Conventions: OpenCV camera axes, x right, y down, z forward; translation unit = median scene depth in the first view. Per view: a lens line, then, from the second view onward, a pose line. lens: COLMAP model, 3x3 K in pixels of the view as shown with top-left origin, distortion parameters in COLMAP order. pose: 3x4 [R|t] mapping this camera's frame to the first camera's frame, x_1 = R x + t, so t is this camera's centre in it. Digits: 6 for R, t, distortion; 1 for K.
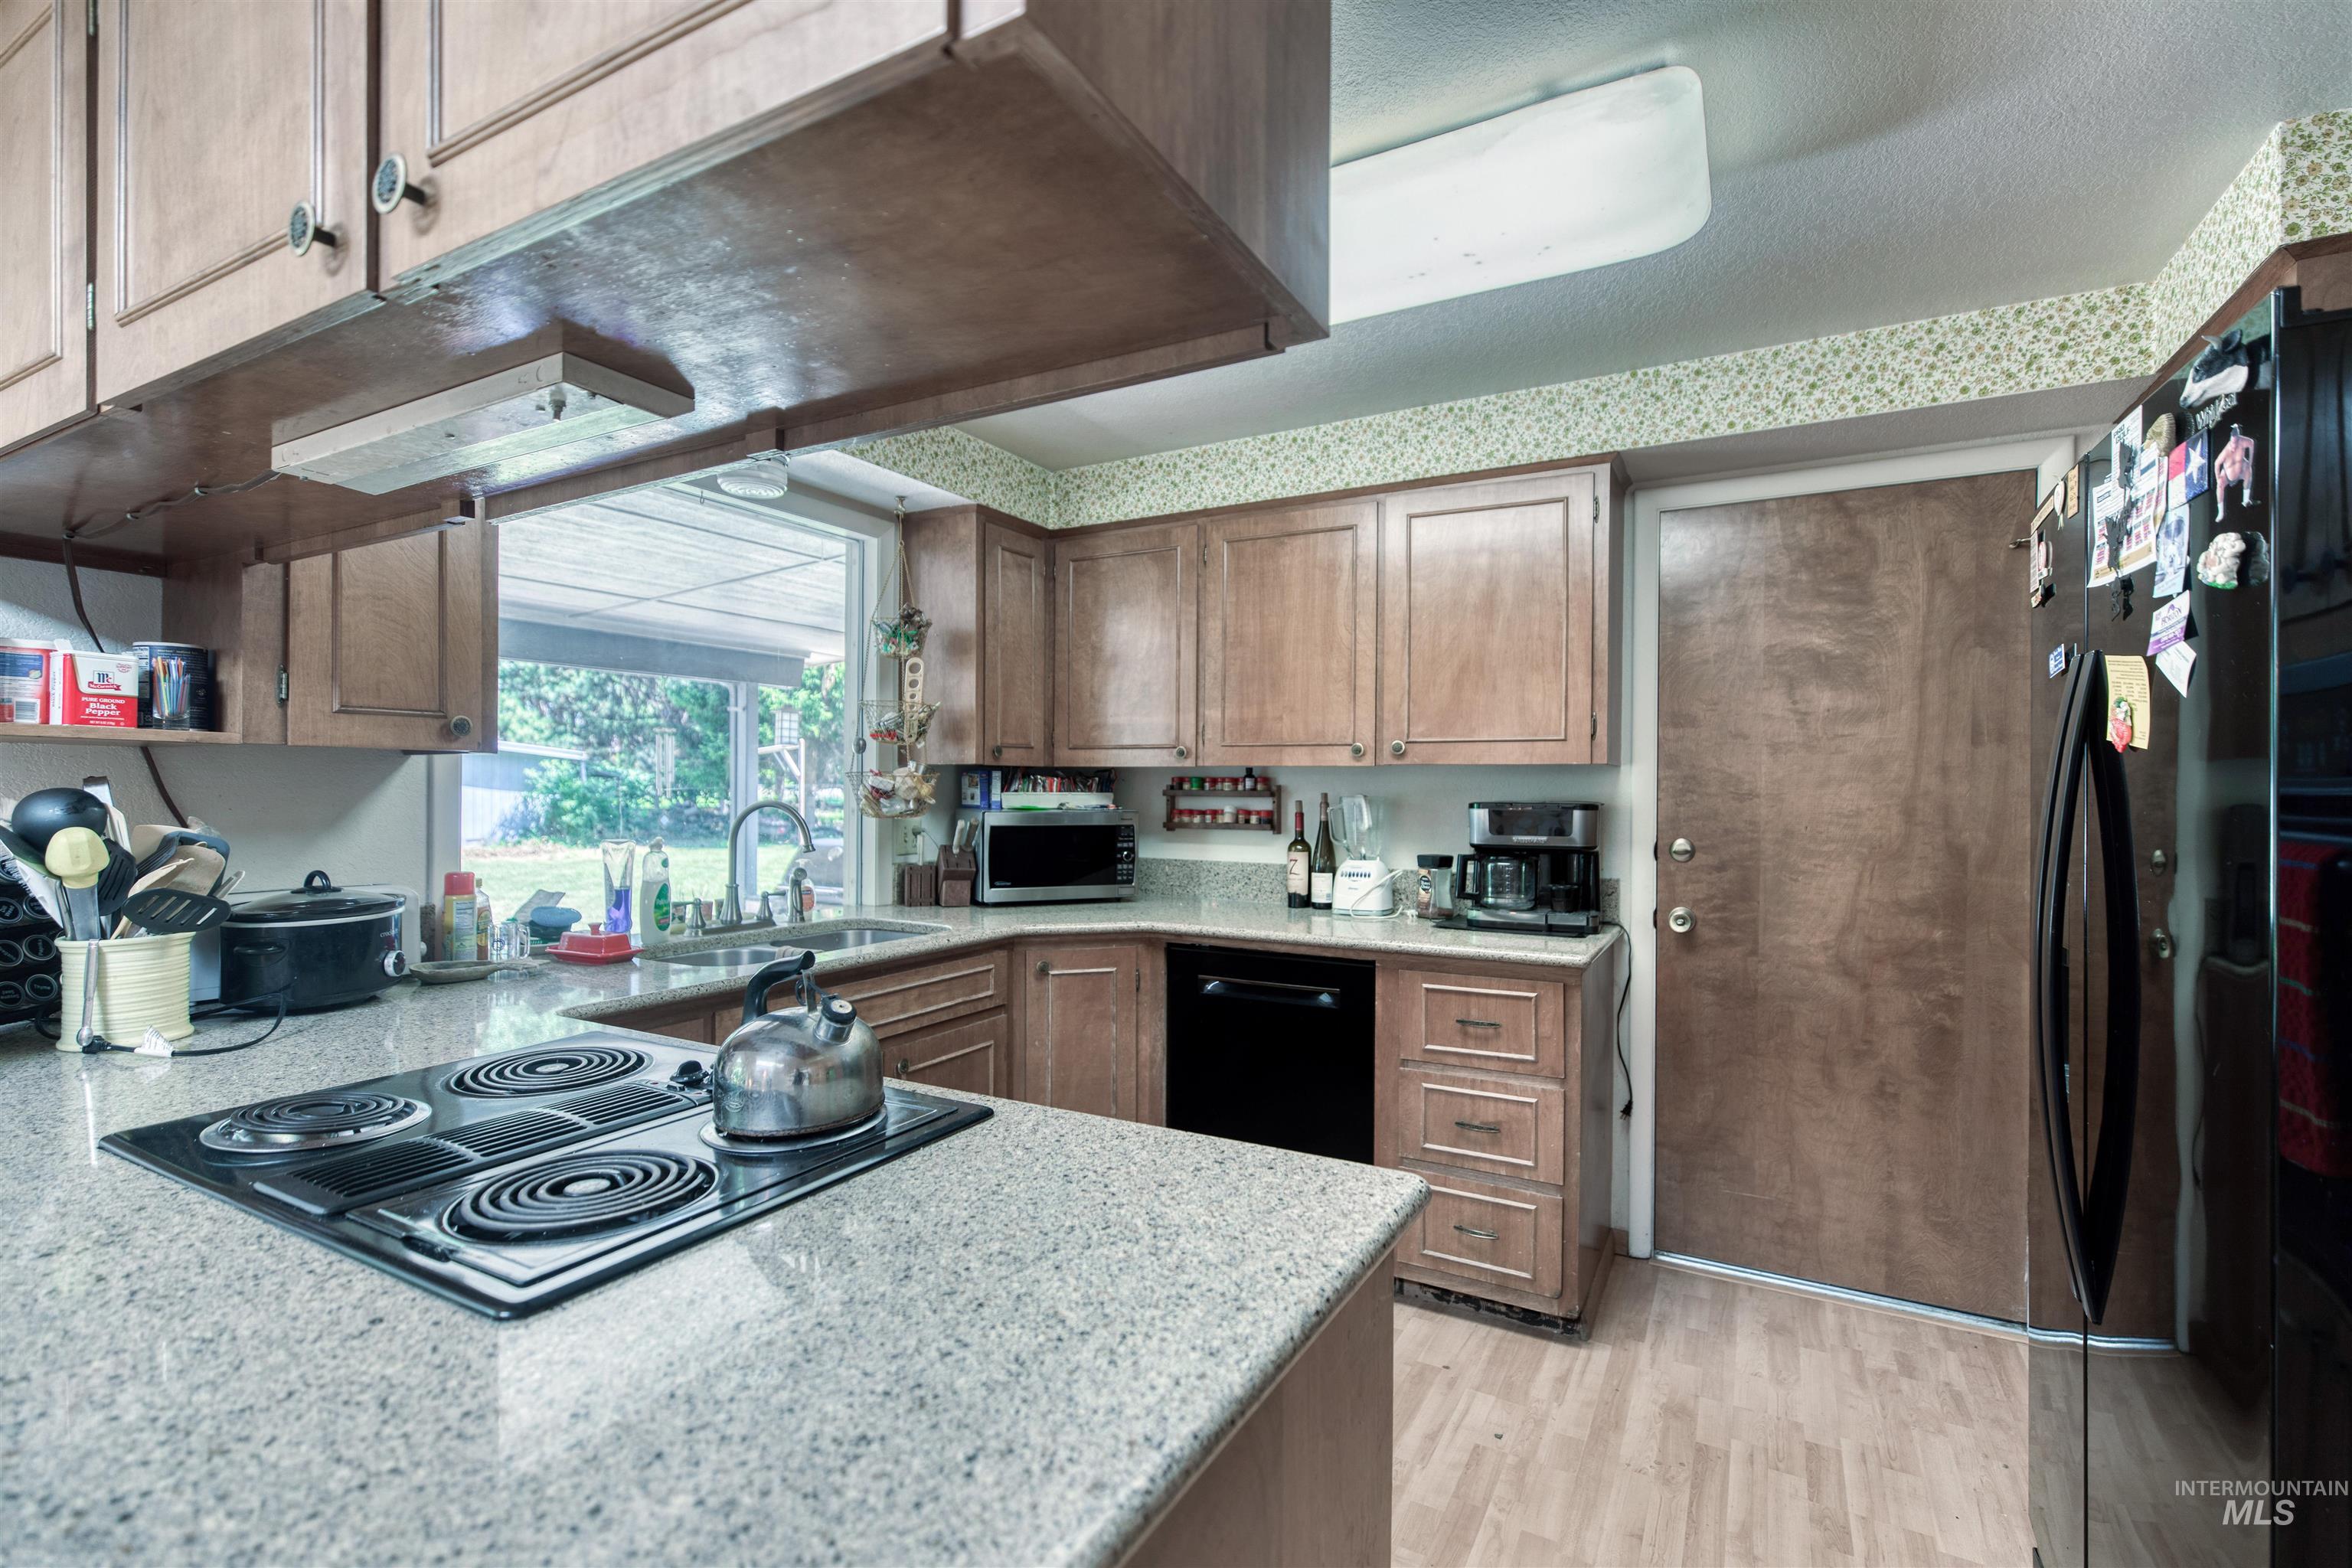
lens RADIAL K [[1064.1, 0, 1168.0], [0, 1064.1, 793.4], [0, 0, 1]] dist [0.006191, -0.000646]
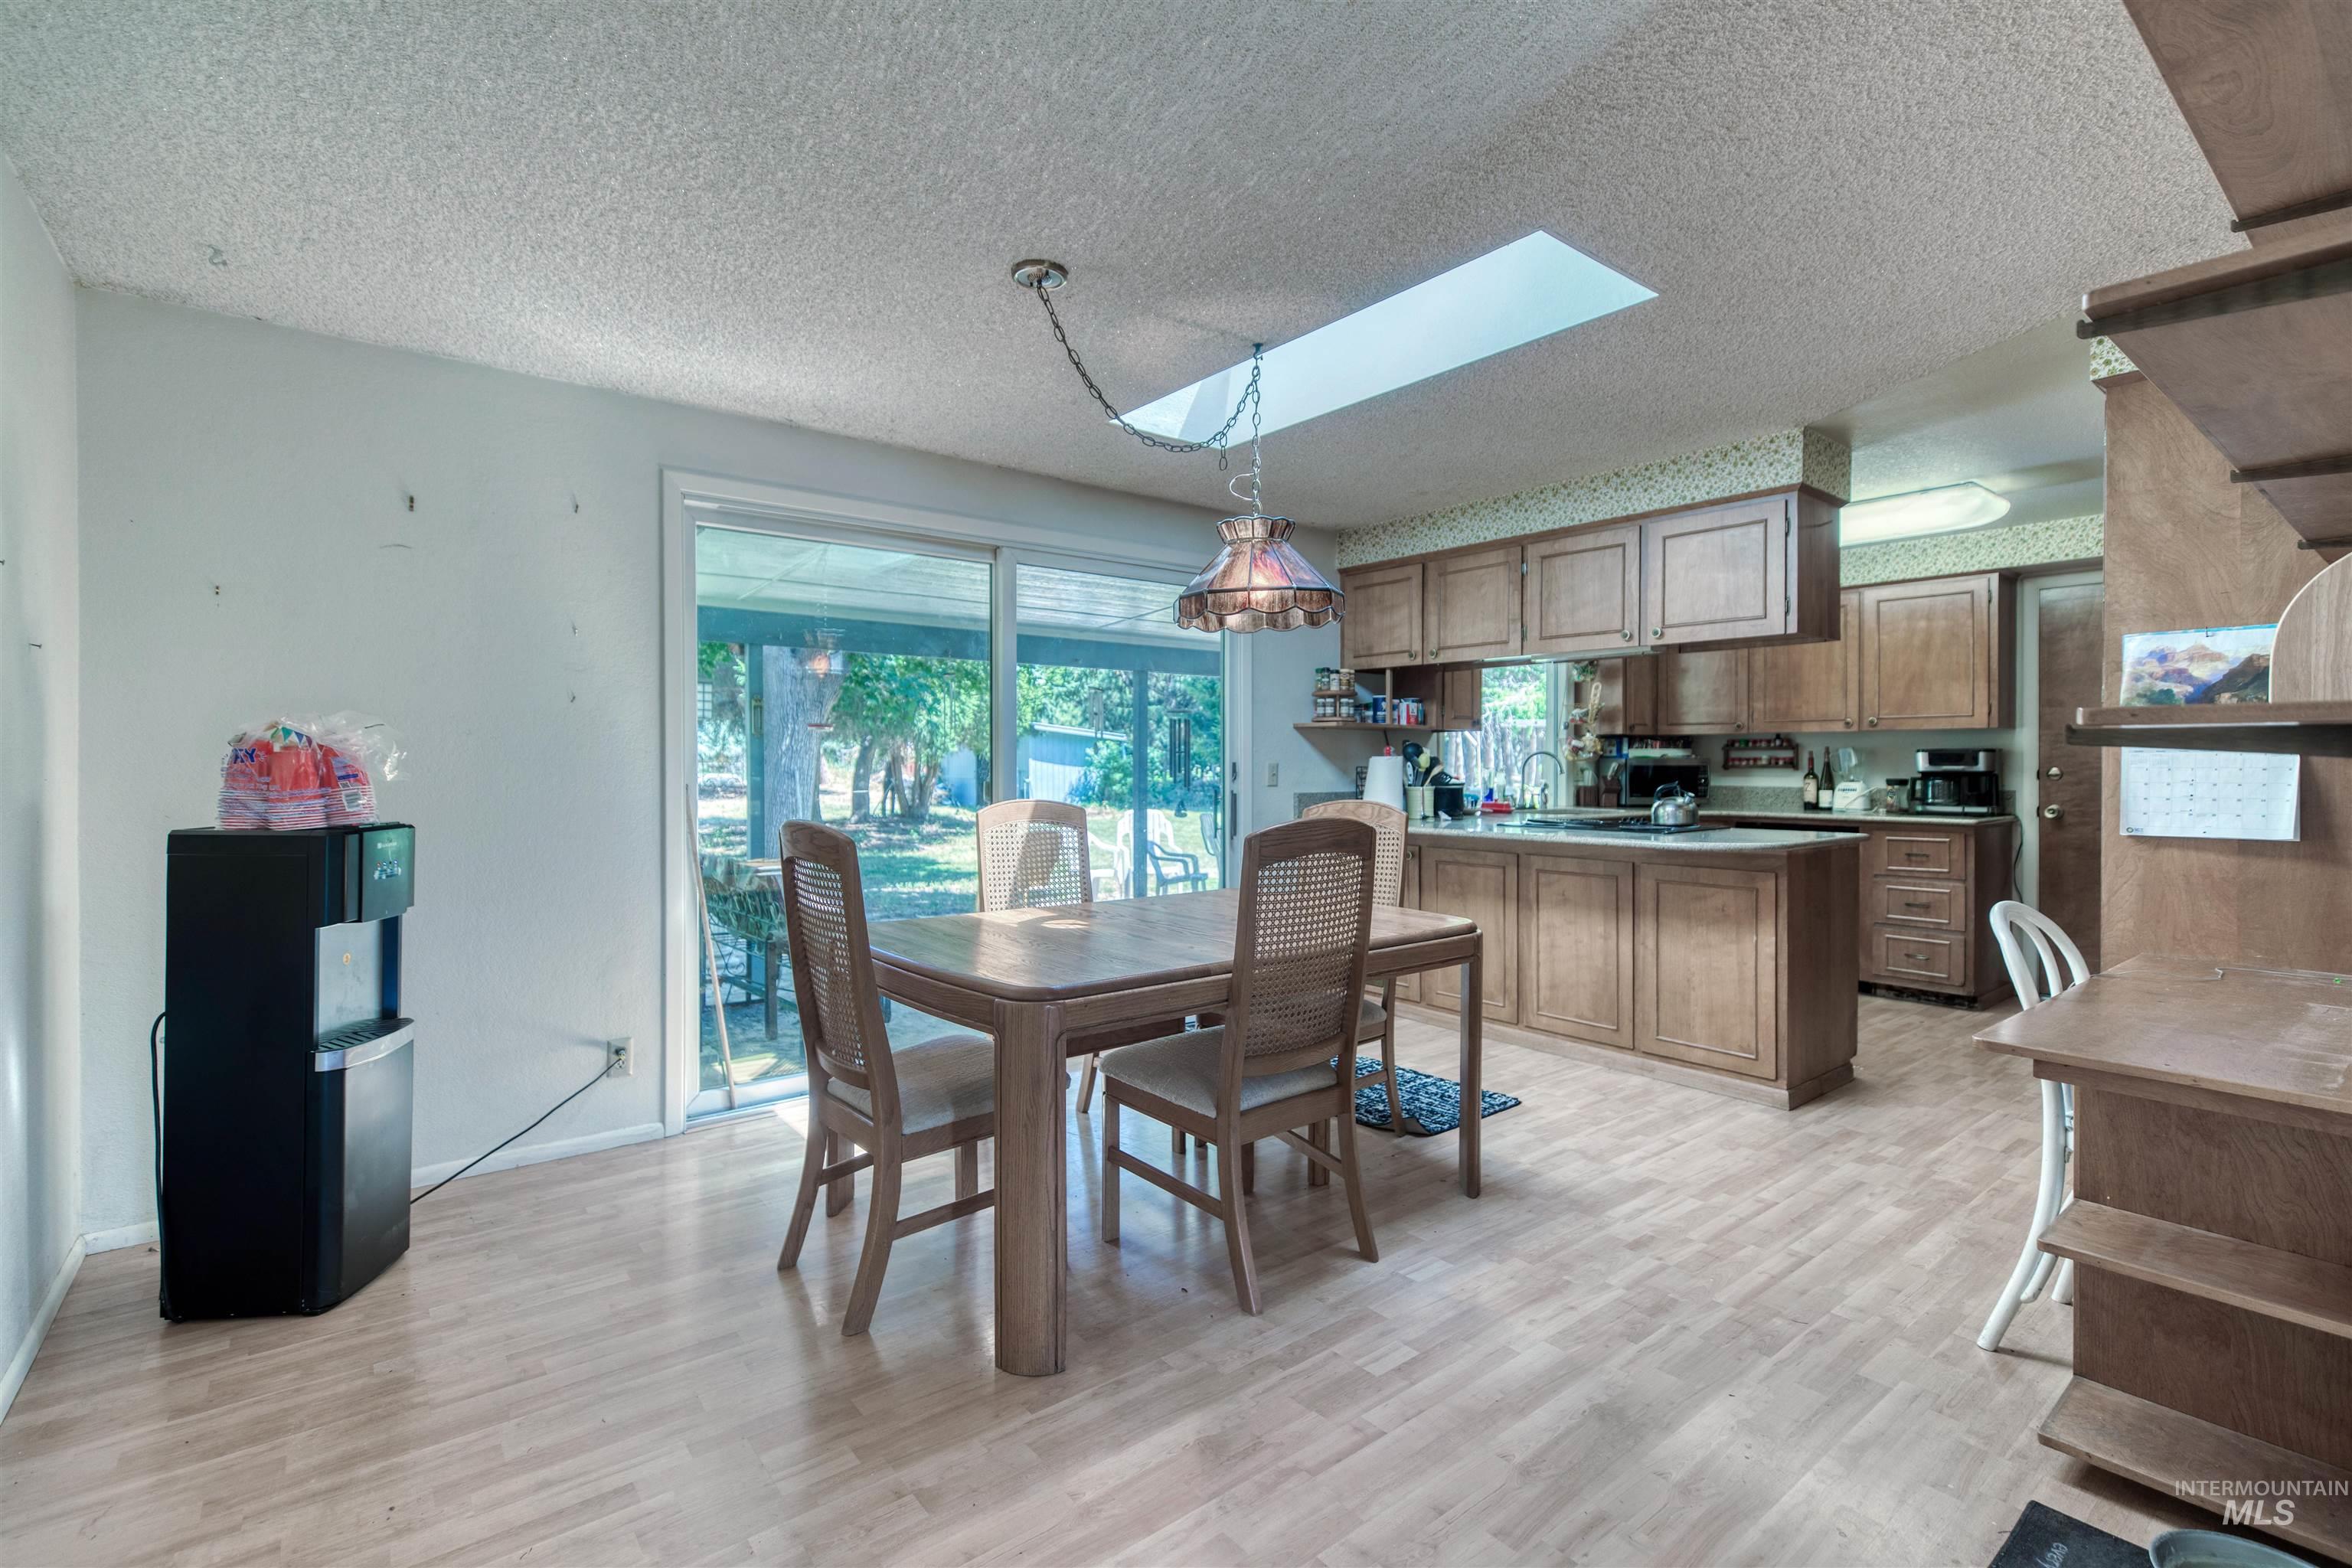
lens RADIAL K [[1064.1, 0, 1188.0], [0, 1064.1, 767.6], [0, 0, 1]] dist [0.006191, -0.000646]
pose [[0.930265, -0.005378, -0.366848, -0.221183], [0.004460, 0.999984, -0.003349, 0.040378], [0.366861, 0.001480, 0.930275, -1.210462]]
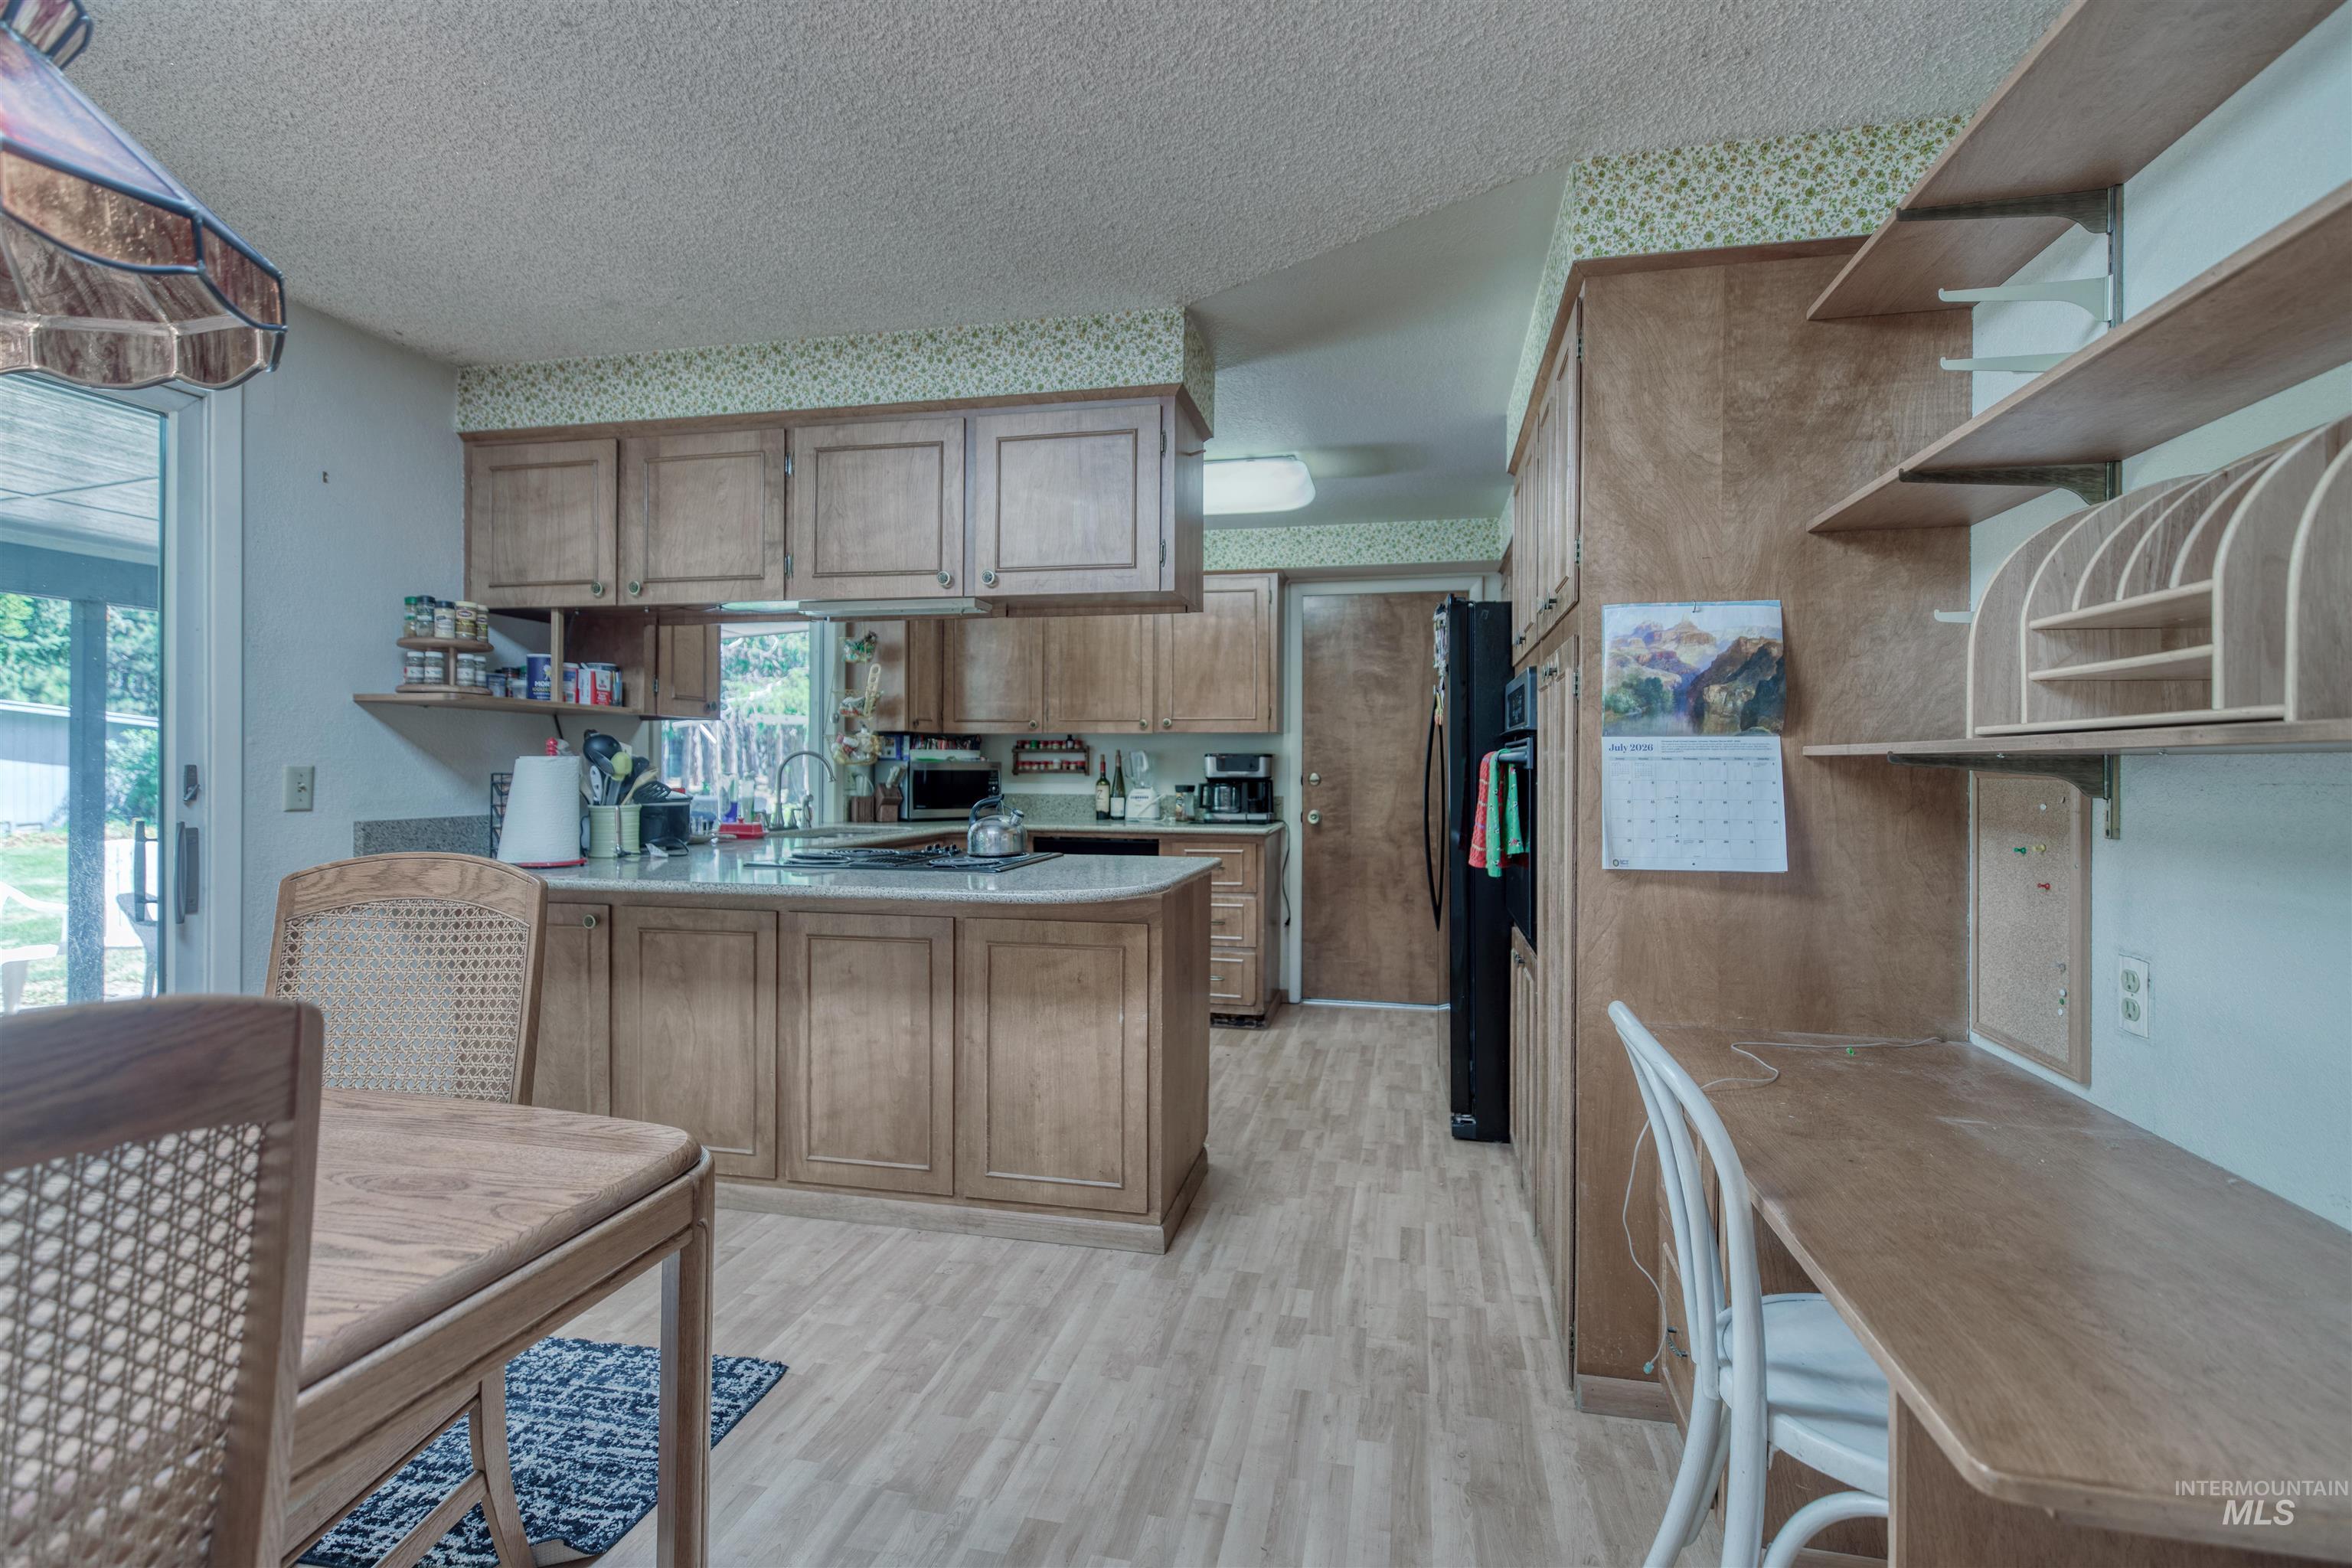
lens RADIAL K [[1064.1, 0, 1181.3], [0, 1064.1, 766.1], [0, 0, 1]] dist [0.006191, -0.000646]
pose [[0.955292, -0.002552, 0.295654, -0.275190], [0.003624, 0.999989, -0.003080, 0.033503], [-0.295642, 0.004014, 0.955290, -0.673540]]
